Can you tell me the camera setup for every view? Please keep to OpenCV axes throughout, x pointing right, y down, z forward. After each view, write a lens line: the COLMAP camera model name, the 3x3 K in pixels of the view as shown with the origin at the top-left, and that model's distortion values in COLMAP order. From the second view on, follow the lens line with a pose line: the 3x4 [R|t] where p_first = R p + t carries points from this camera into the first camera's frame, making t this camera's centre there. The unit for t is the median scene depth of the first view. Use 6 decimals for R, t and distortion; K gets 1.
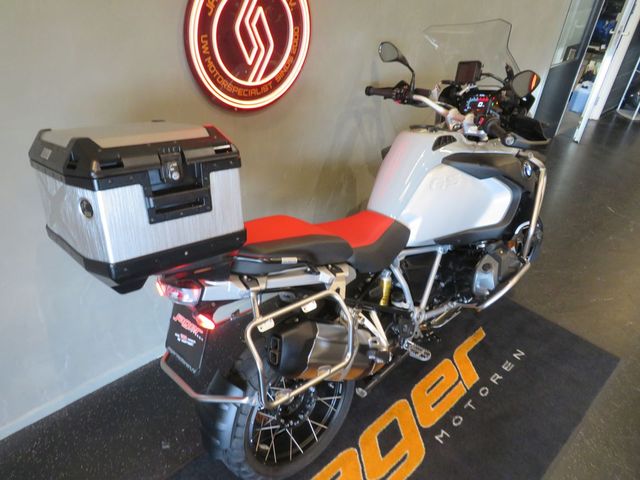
lens RADIAL K [[456.7, 0, 320.0], [0, 456.7, 240.0], [0, 0, 1]] dist [-0.005068, -0.000672]
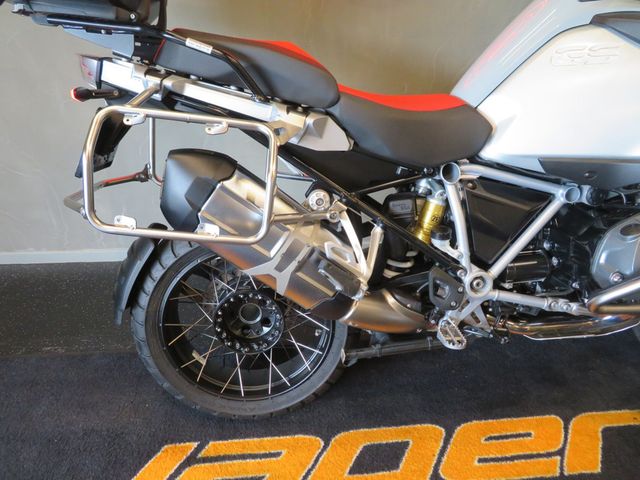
lens RADIAL K [[456.7, 0, 320.0], [0, 456.7, 240.0], [0, 0, 1]] dist [-0.005068, -0.000672]
pose [[0.791249, 0.277892, -0.544704, 0.368476], [-0.325314, 0.945555, 0.009836, 0.176378], [0.517781, 0.169417, 0.838571, 0.394140]]
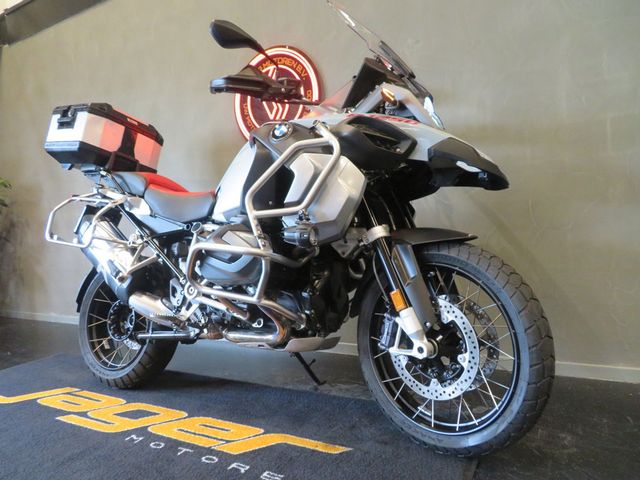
lens RADIAL K [[464.1, 0, 320.0], [0, 464.1, 240.0], [0, 0, 1]] dist [0.000991, 0.002046]
pose [[0.290967, -0.033101, -0.956160, 1.241052], [-0.483076, 0.857565, -0.176691, 0.121712], [0.825818, 0.513310, 0.233533, 0.957833]]
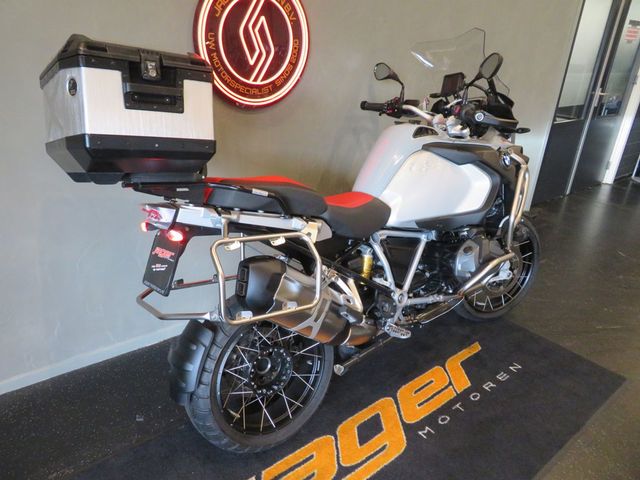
lens RADIAL K [[456.7, 0, 320.0], [0, 456.7, 240.0], [0, 0, 1]] dist [-0.005068, -0.000672]
pose [[0.997284, 0.034755, -0.064931, 0.102167], [-0.046520, 0.980771, -0.189538, 0.244067], [0.057094, 0.192044, 0.979724, -0.018299]]
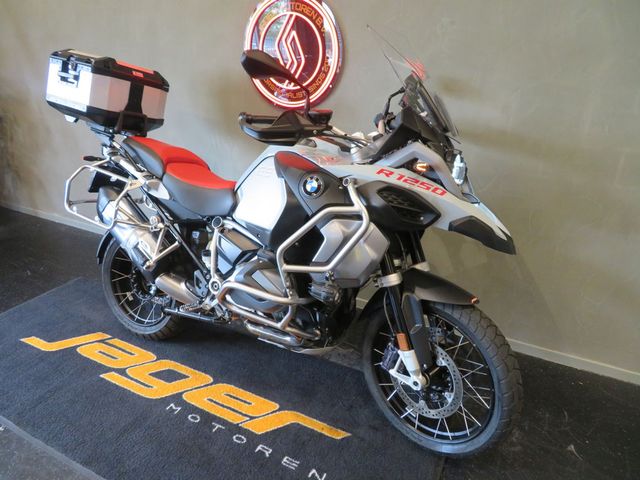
lens RADIAL K [[461.7, 0, 321.5], [0, 461.7, 244.8], [0, 0, 1]] dist [0.003670, 0.000373]
pose [[0.324508, 0.326356, -0.887799, 1.229446], [-0.540055, 0.834494, 0.109360, -0.162891], [0.776553, 0.443972, 0.447050, 0.683299]]
